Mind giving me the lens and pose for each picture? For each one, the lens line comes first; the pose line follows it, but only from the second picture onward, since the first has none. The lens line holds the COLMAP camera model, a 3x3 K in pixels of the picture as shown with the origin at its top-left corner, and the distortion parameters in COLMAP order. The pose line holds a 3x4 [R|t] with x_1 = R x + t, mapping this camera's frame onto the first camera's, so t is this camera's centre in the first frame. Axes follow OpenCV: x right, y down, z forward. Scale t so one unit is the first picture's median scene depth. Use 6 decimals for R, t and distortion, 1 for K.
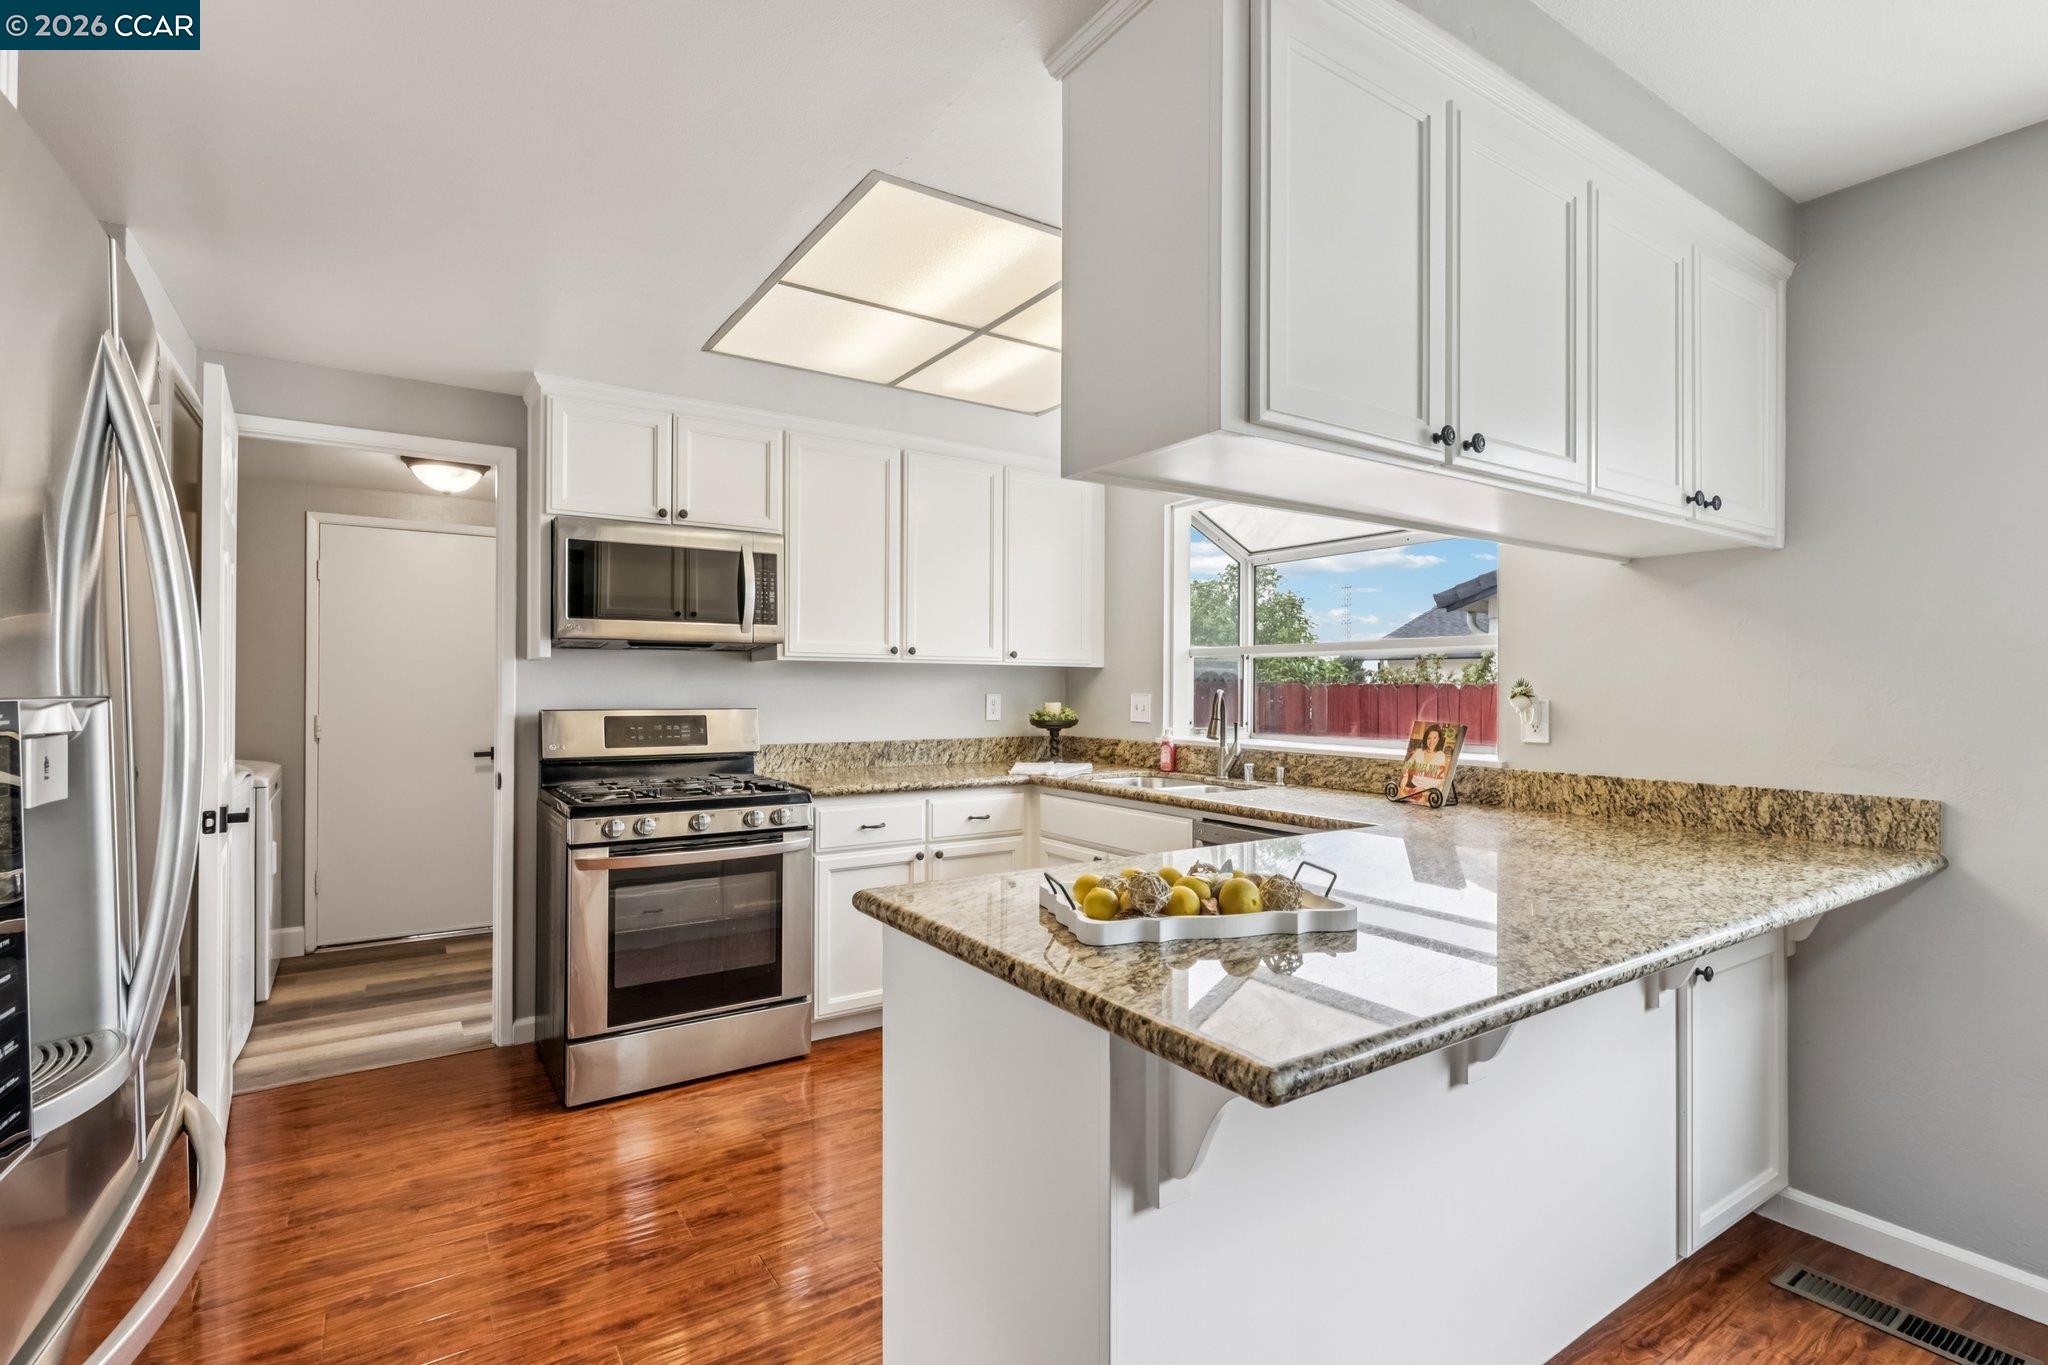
lens RADIAL K [[948.7, 0, 1023.9], [0, 948.7, 693.5], [0, 0, 1]] dist [-0.000813, 0.001441]
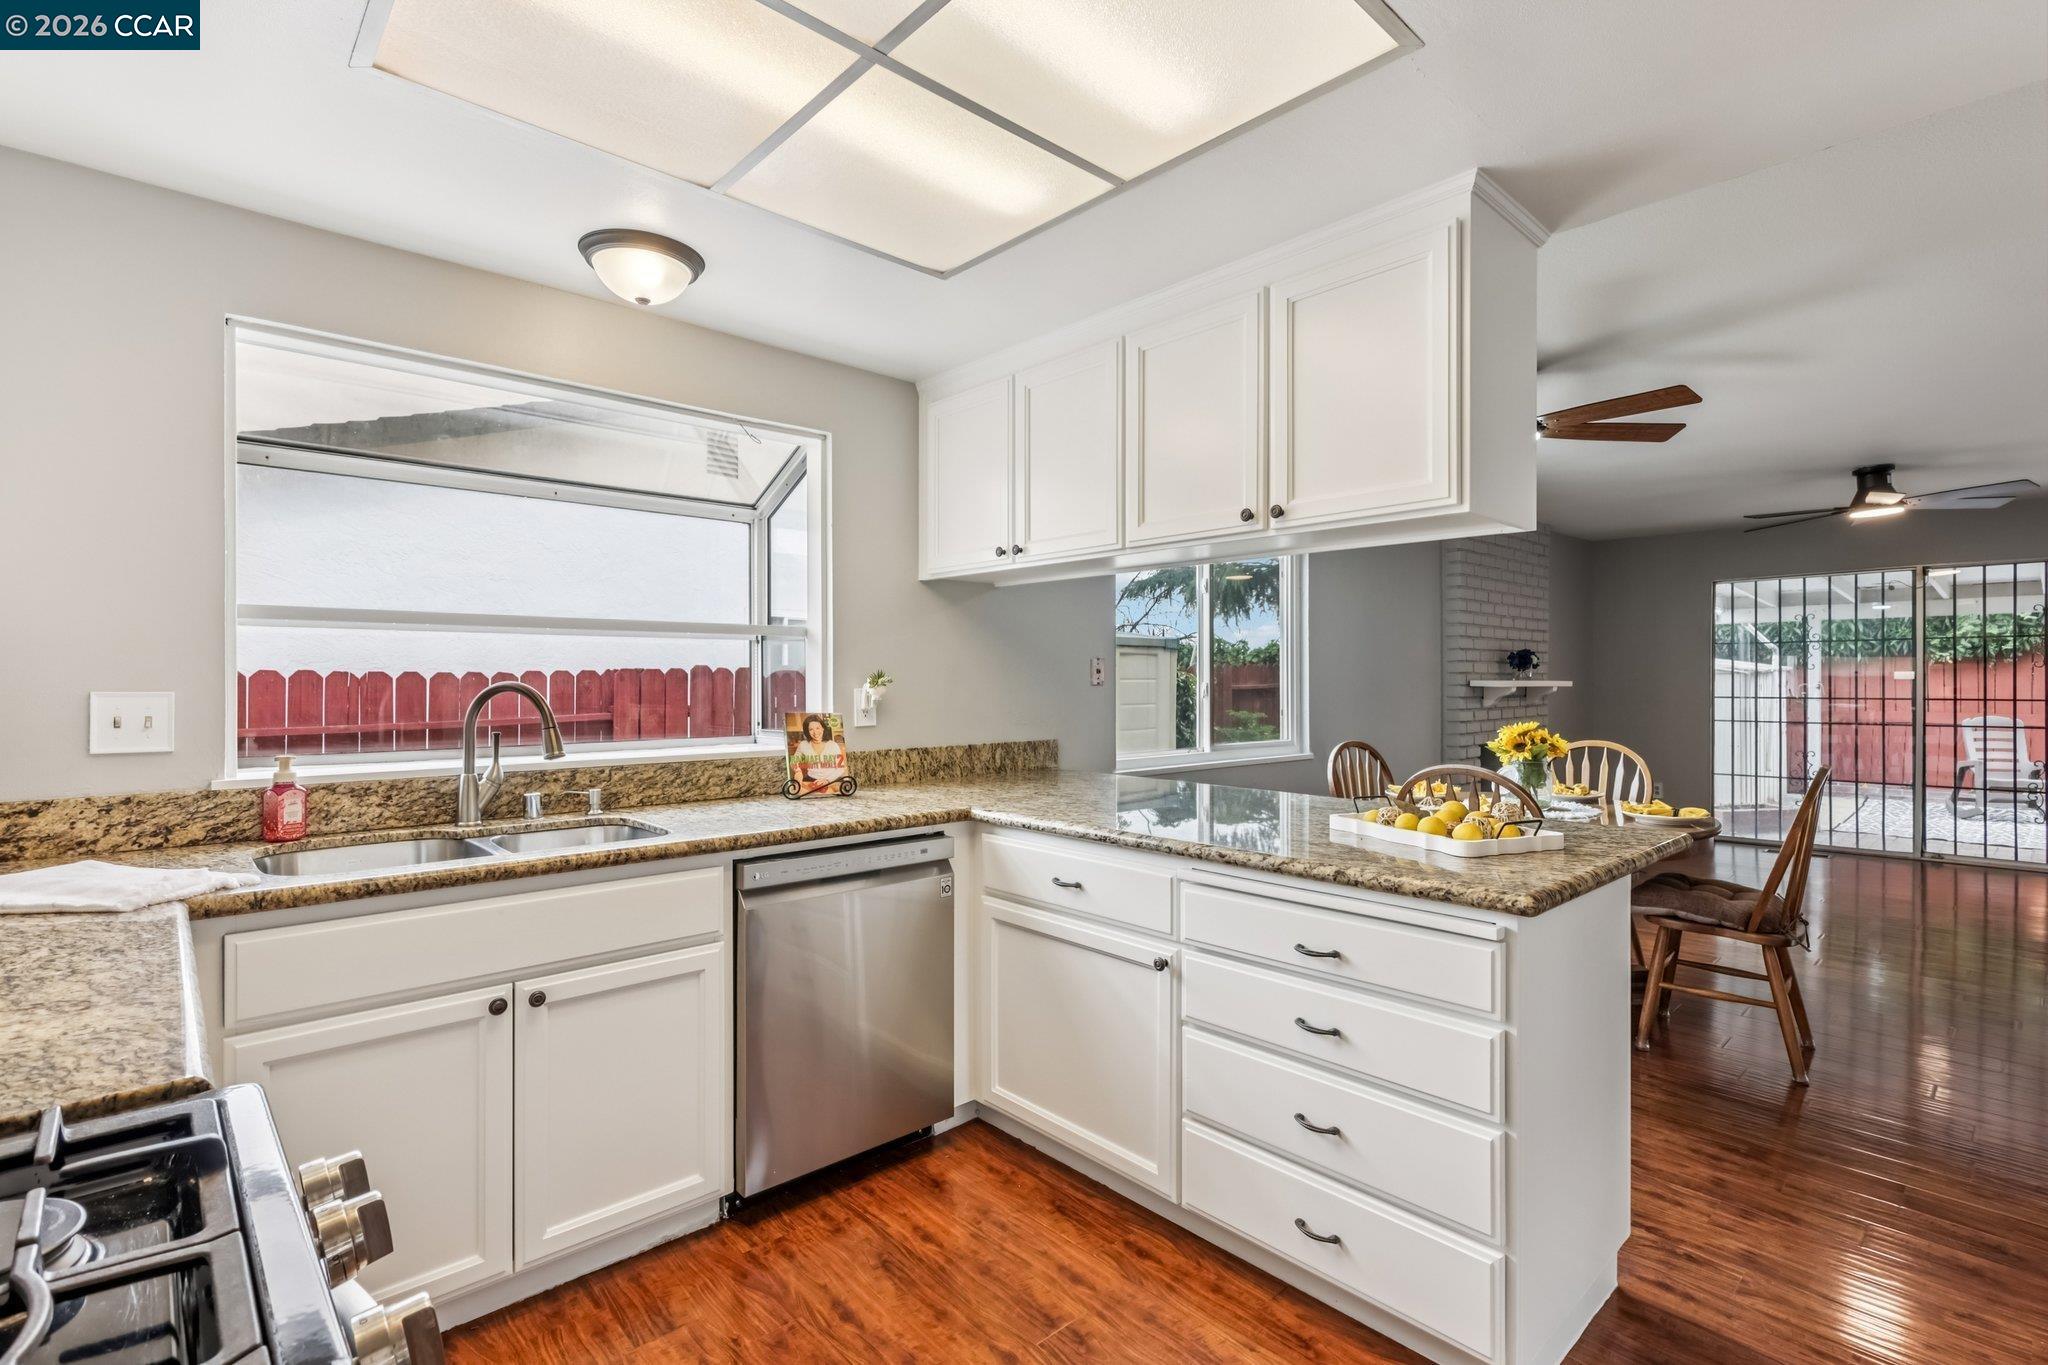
lens RADIAL K [[948.7, 0, 1031.2], [0, 948.7, 685.2], [0, 0, 1]] dist [-0.000813, 0.001441]
pose [[-0.157202, -0.011415, 0.987501, -0.484244], [0.004234, 0.999916, 0.012232, -0.008037], [-0.987557, 0.006104, -0.157140, 0.774359]]
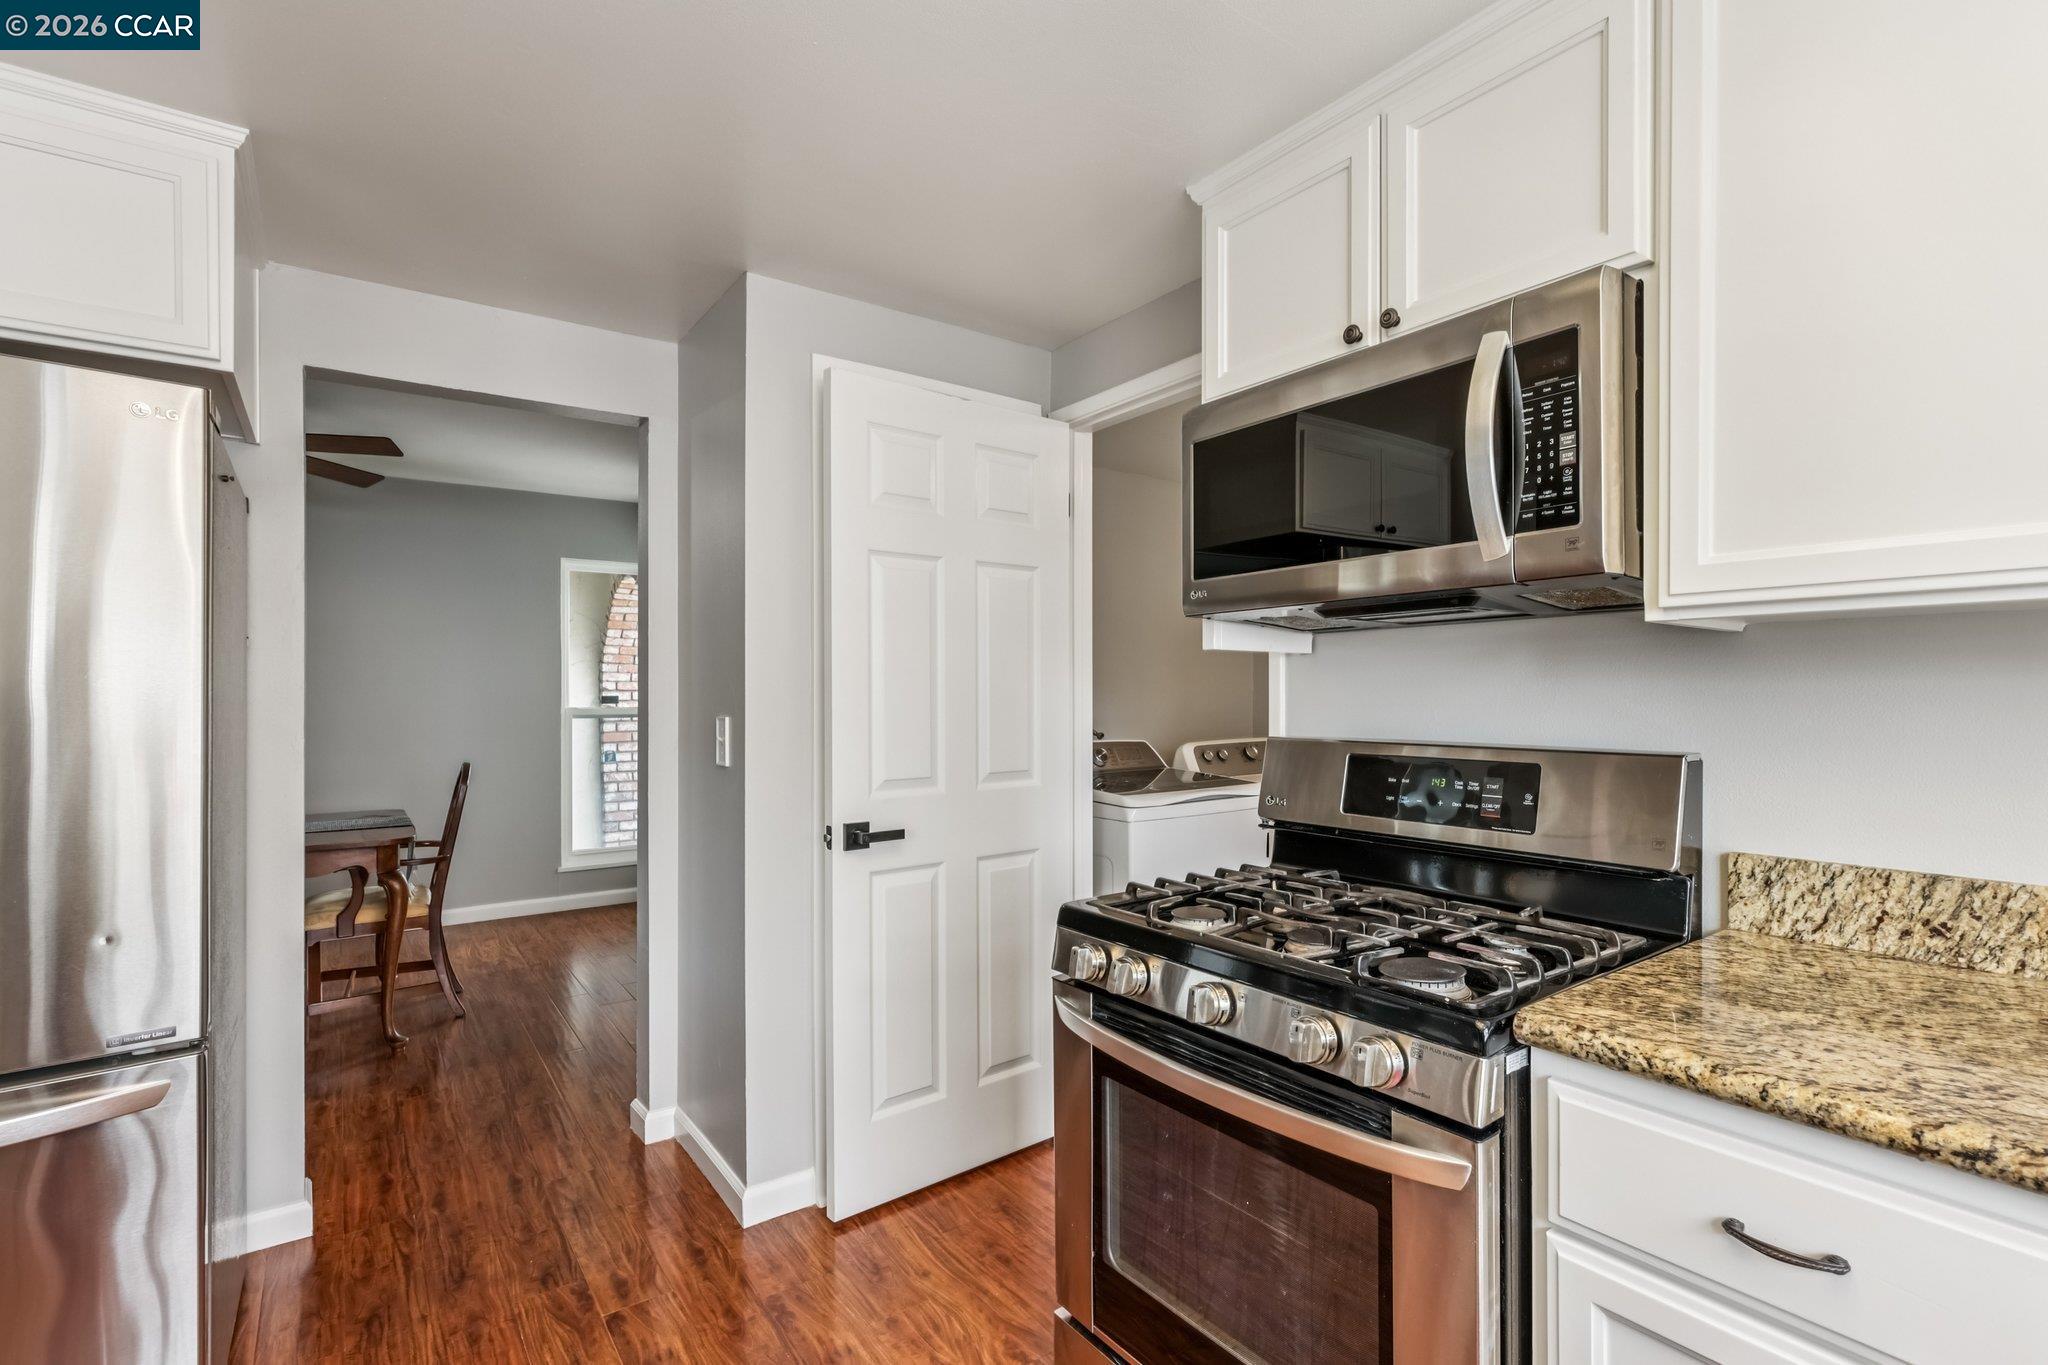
lens RADIAL K [[948.7, 0, 1030.0], [0, 948.7, 694.3], [0, 0, 1]] dist [-0.000813, 0.001441]
pose [[0.034457, -0.007343, -0.999379, 0.087963], [-0.004589, 0.999961, -0.007506, -0.004450], [0.999396, 0.004845, 0.034422, 0.777104]]
